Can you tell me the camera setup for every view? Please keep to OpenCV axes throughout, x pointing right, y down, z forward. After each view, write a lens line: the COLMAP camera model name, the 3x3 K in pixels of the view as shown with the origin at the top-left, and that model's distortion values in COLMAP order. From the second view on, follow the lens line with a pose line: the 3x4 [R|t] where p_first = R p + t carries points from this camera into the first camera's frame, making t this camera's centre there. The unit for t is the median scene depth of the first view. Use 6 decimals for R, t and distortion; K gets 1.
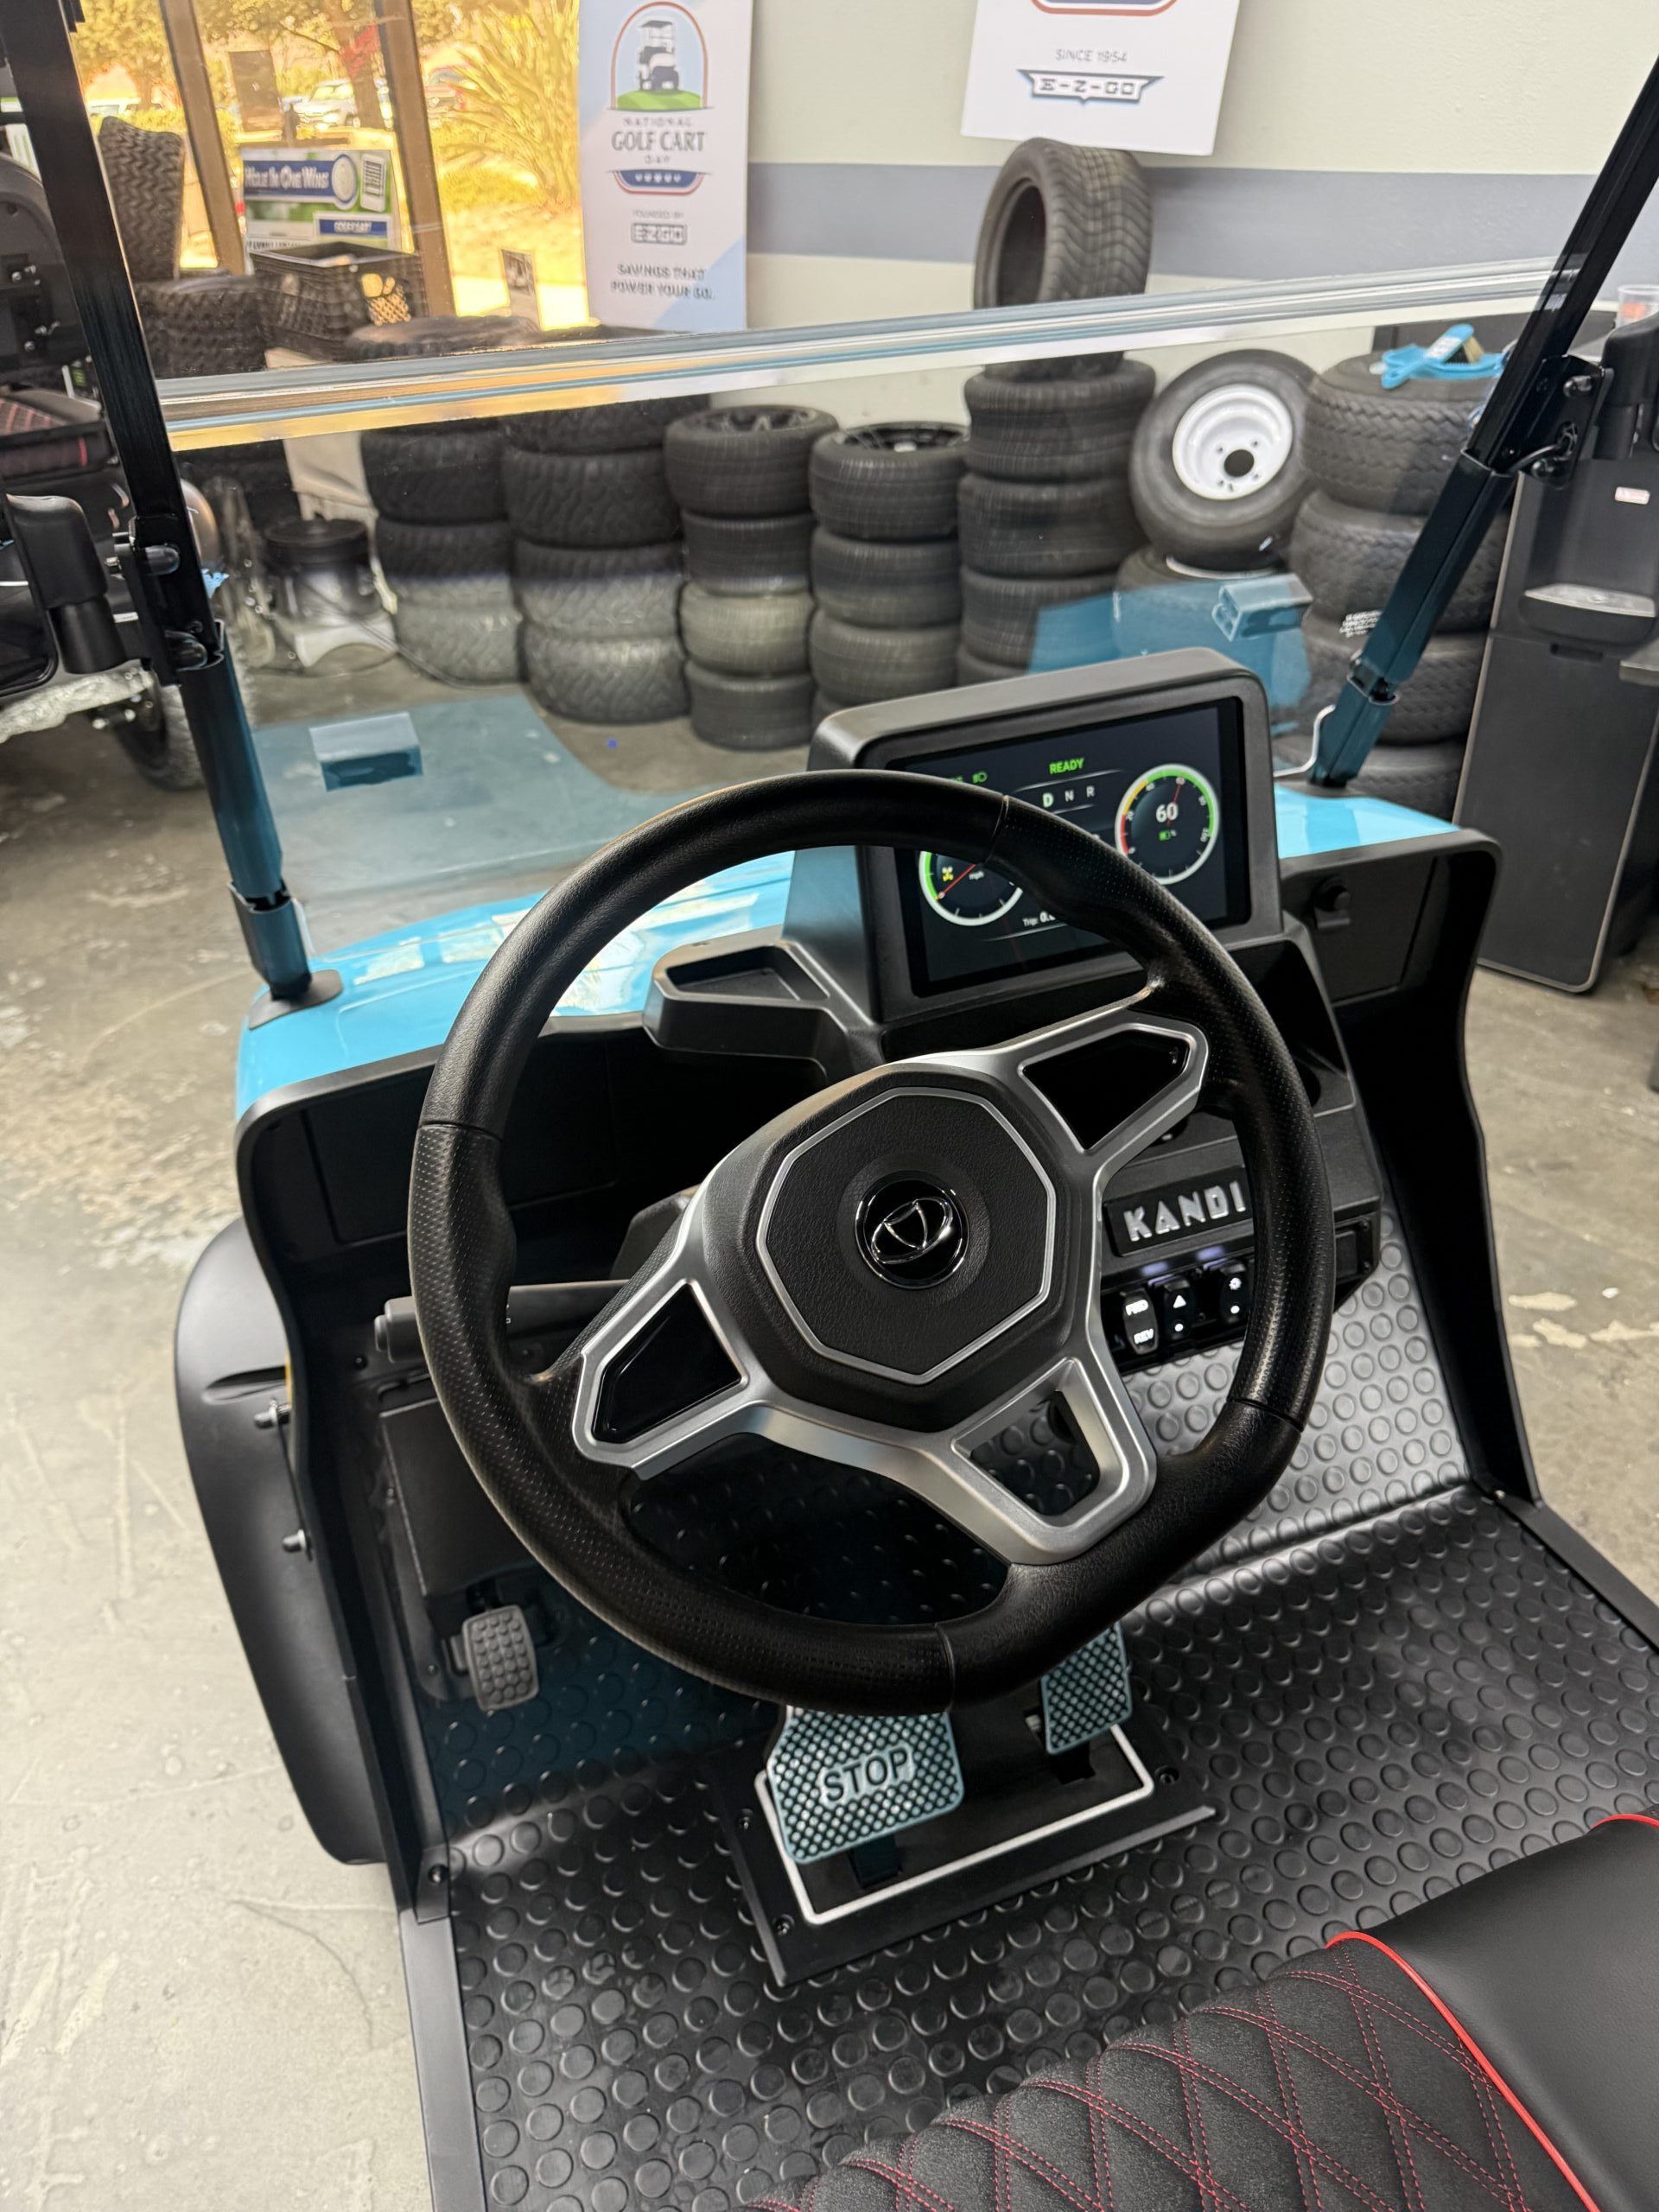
lens RADIAL K [[1648.2, 0, 829.5], [0, 1648.2, 1106.0], [0, 0, 1]] dist [0.002376, 0.004438]
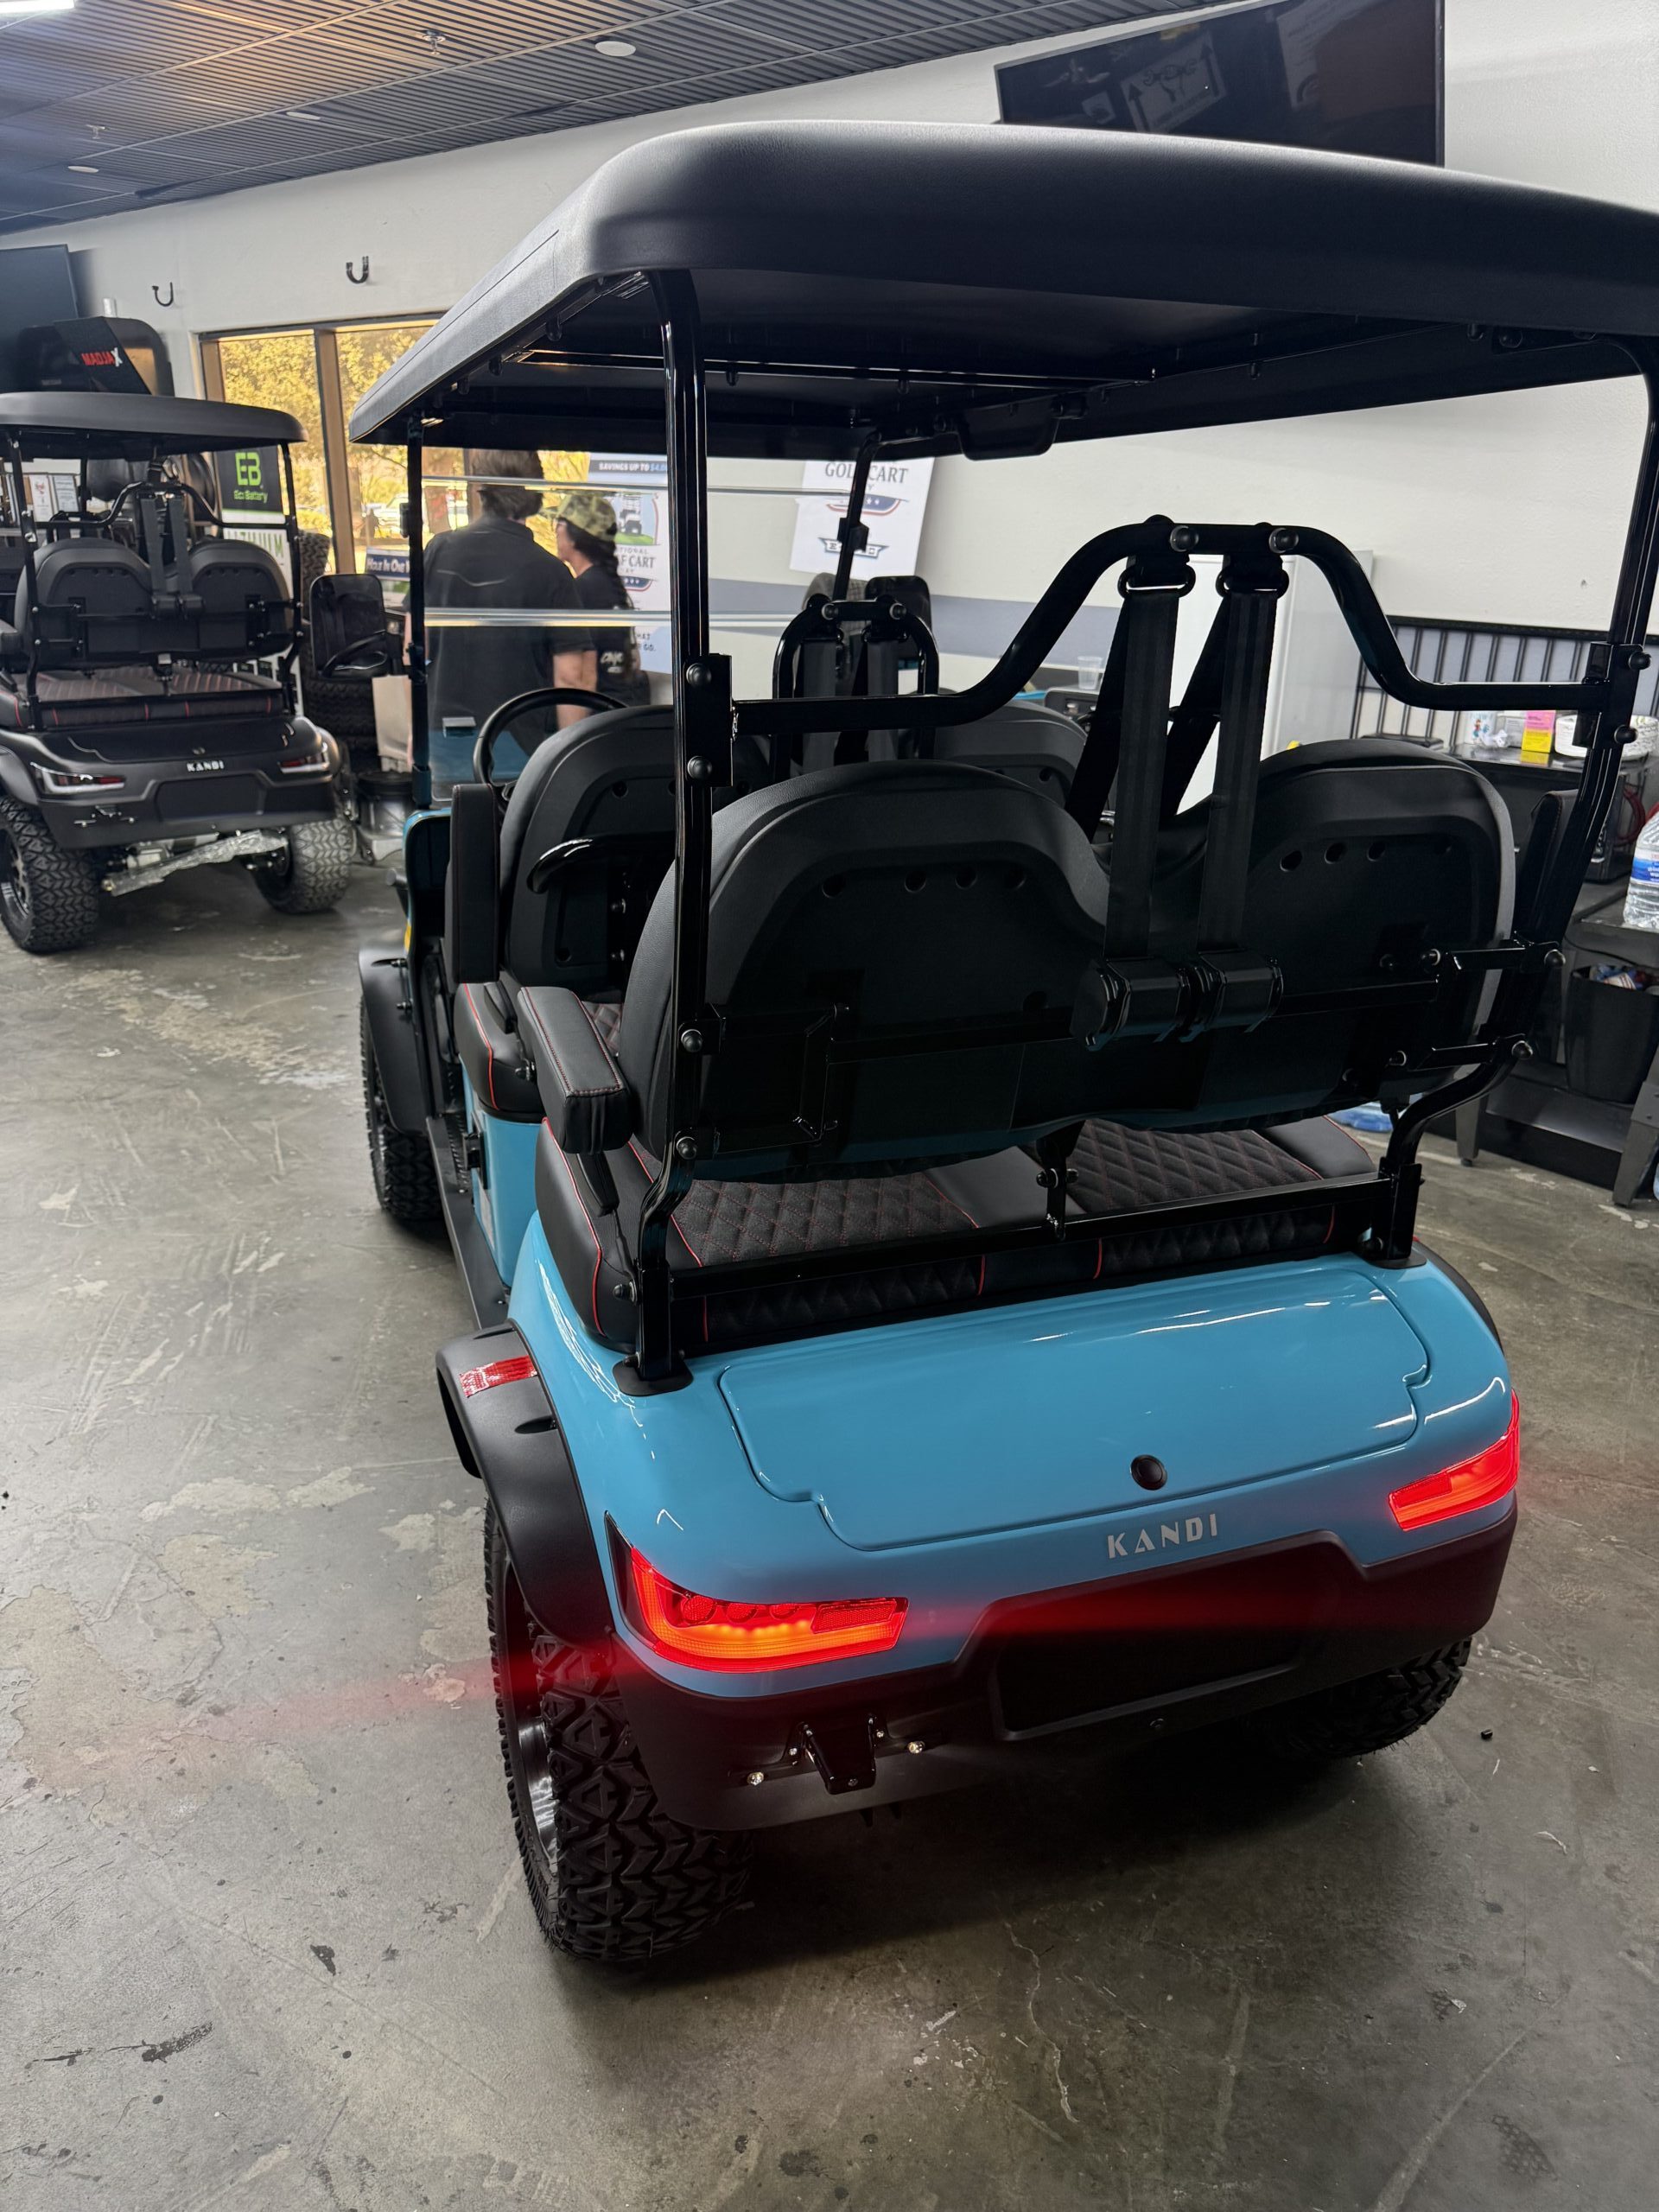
lens RADIAL K [[1672.4, 0, 829.5], [0, 1672.4, 1106.0], [0, 0, 1]] dist [0.092476, 0.000194]
pose [[0.998351, 0.057393, 0.001478, 0.180757], [-0.055672, 0.974069, -0.219293, 0.448077], [-0.014026, 0.218849, 0.975658, -0.779809]]
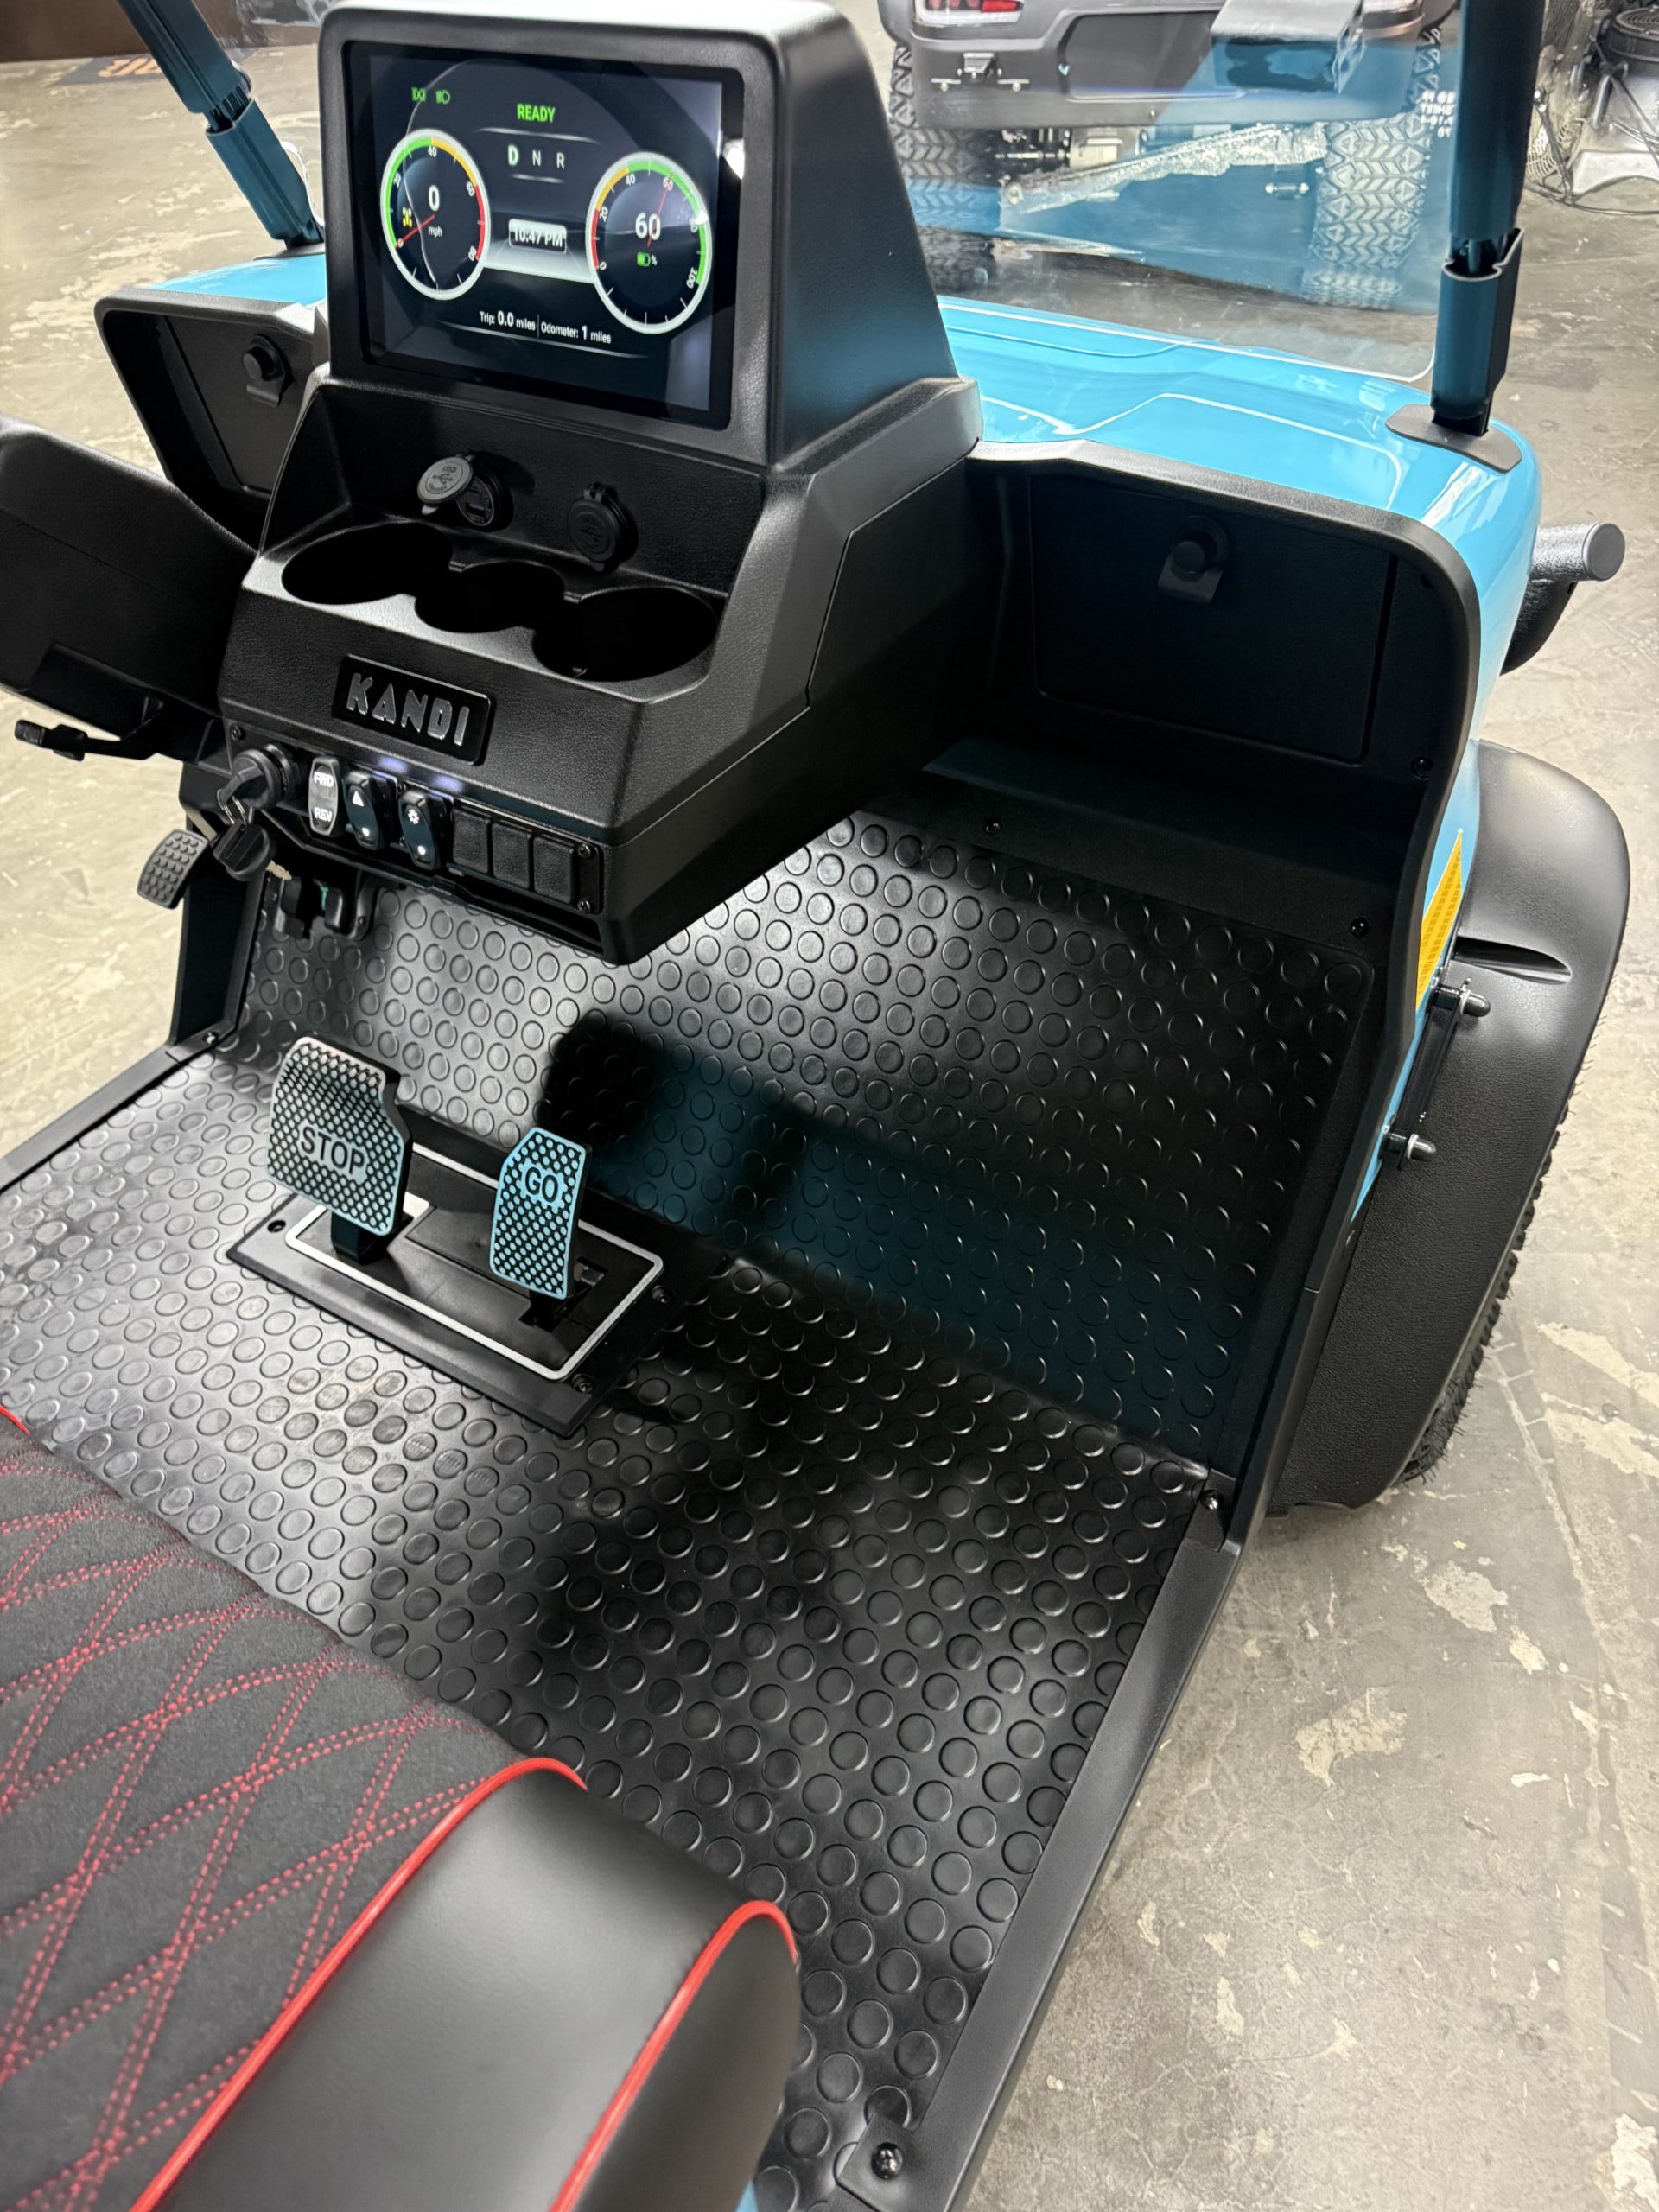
lens RADIAL K [[1586.5, 0, 829.5], [0, 1586.5, 1106.0], [0, 0, 1]] dist [-0.013769, -0.007576]
pose [[0.606962, 0.564002, -0.559910, 0.309346], [-0.407277, 0.825726, 0.390258, -0.057743], [0.682439, -0.008834, 0.730889, 0.192729]]
